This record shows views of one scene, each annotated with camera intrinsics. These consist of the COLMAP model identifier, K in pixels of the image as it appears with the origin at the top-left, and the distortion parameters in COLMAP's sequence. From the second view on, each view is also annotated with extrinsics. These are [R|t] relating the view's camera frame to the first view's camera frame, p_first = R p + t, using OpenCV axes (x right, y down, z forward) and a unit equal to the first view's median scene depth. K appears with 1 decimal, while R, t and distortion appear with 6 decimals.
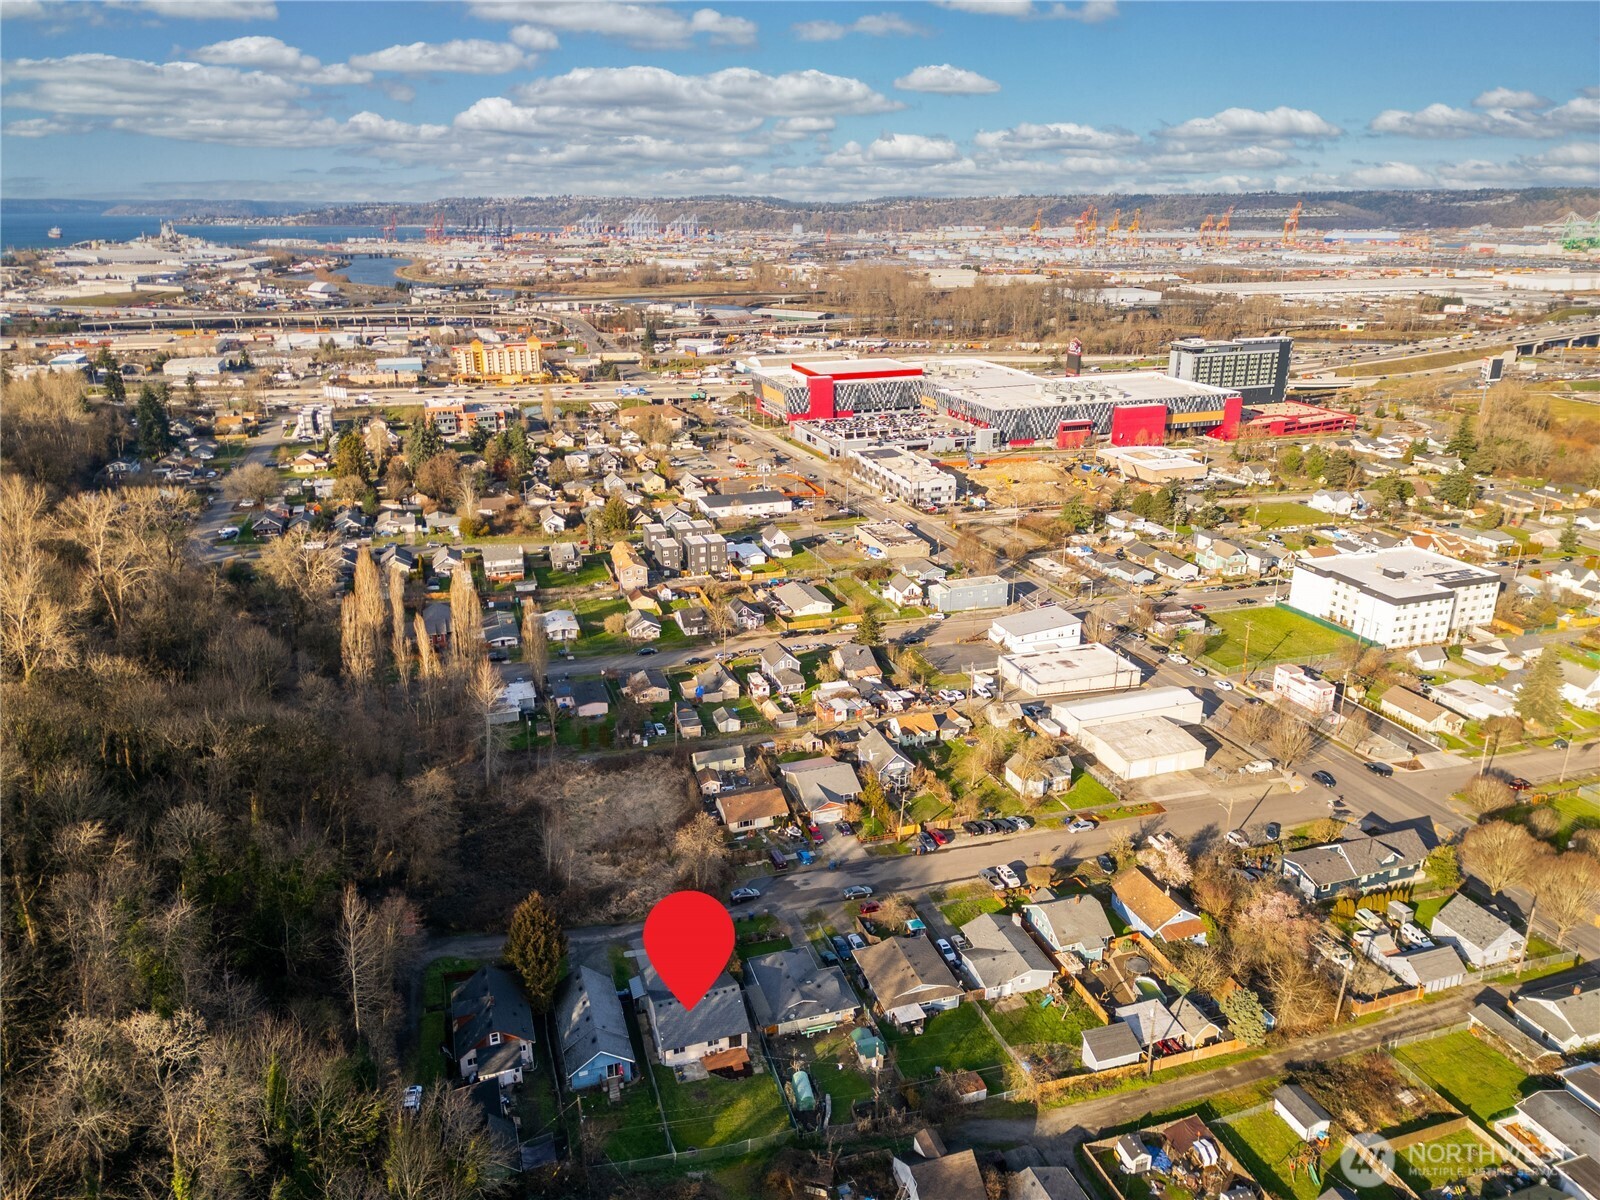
lens RADIAL K [[1106.6, 0, 800.0], [0, 1106.6, 600.0], [0, 0, 1]] dist [0.105220, -0.110836]
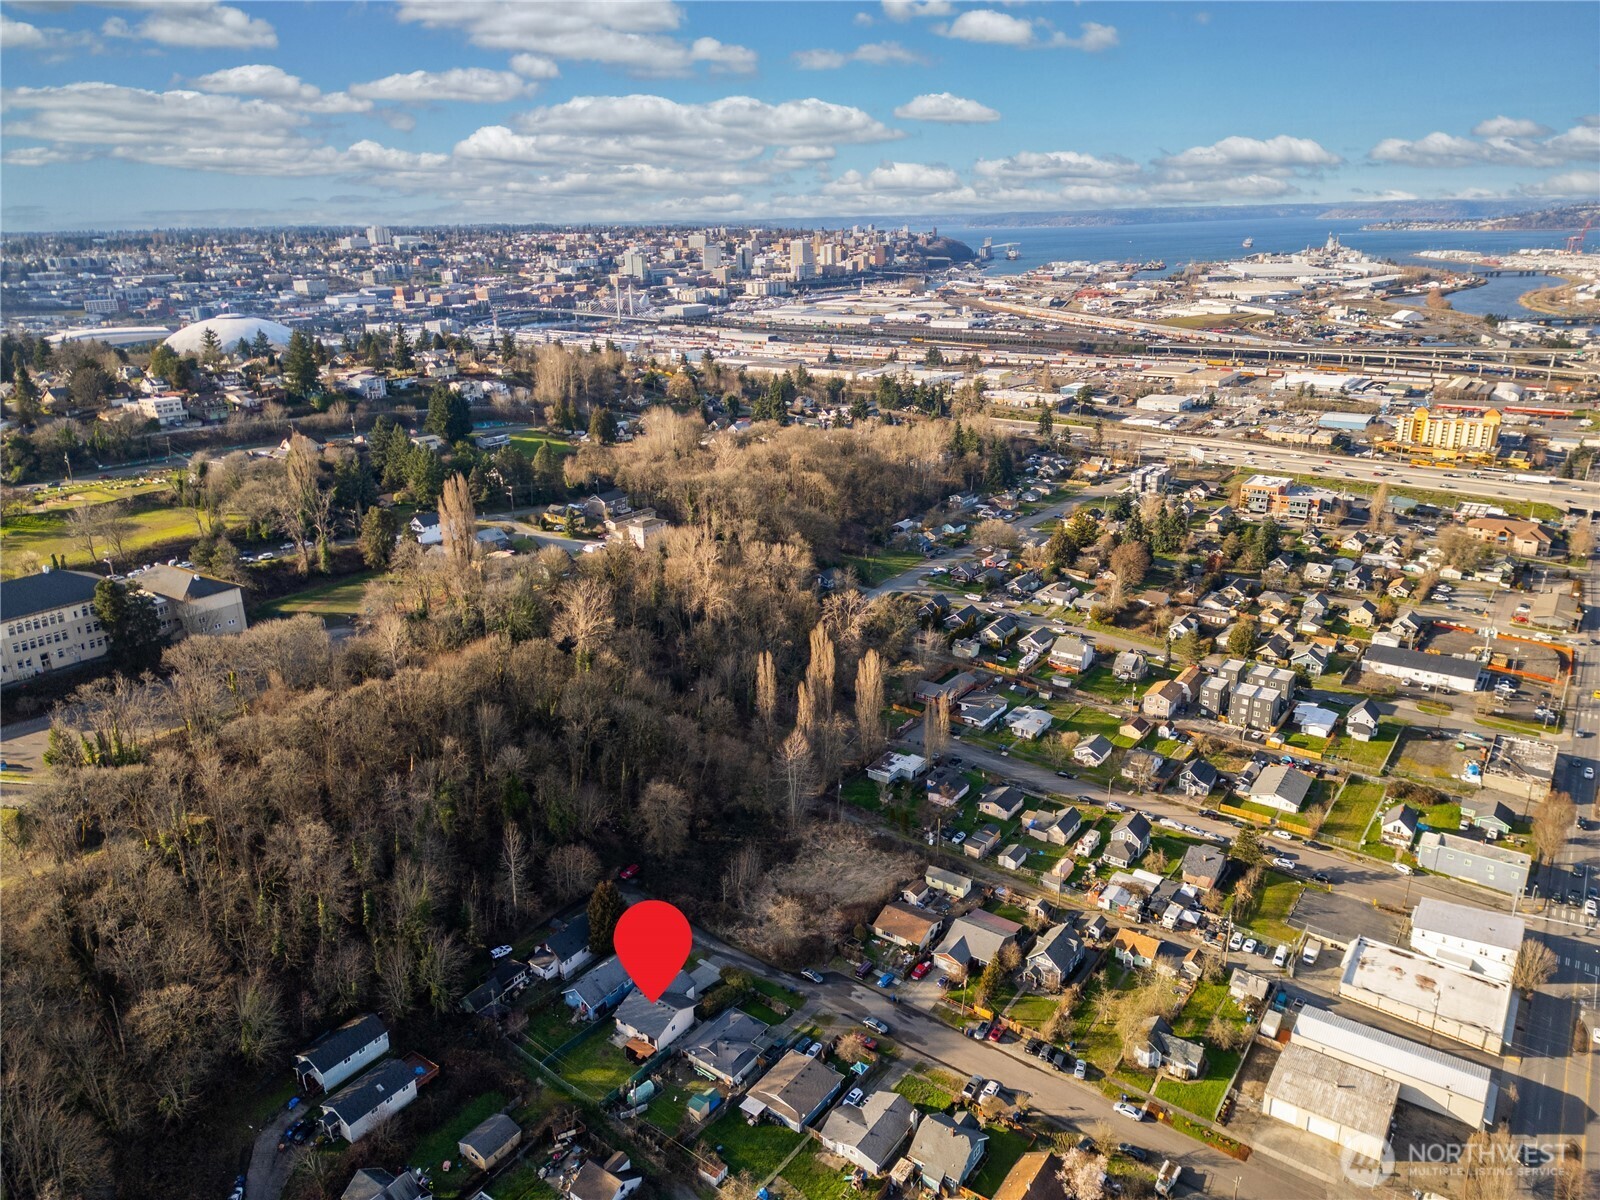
lens RADIAL K [[1101.1, 0, 800.0], [0, 1101.1, 600.0], [0, 0, 1]] dist [0.041955, -0.001061]
pose [[0.592624, 0.257505, -0.763209, 0.471594], [-0.256590, 0.958512, 0.124160, -0.178122], [0.763517, 0.122252, 0.634110, 0.080884]]
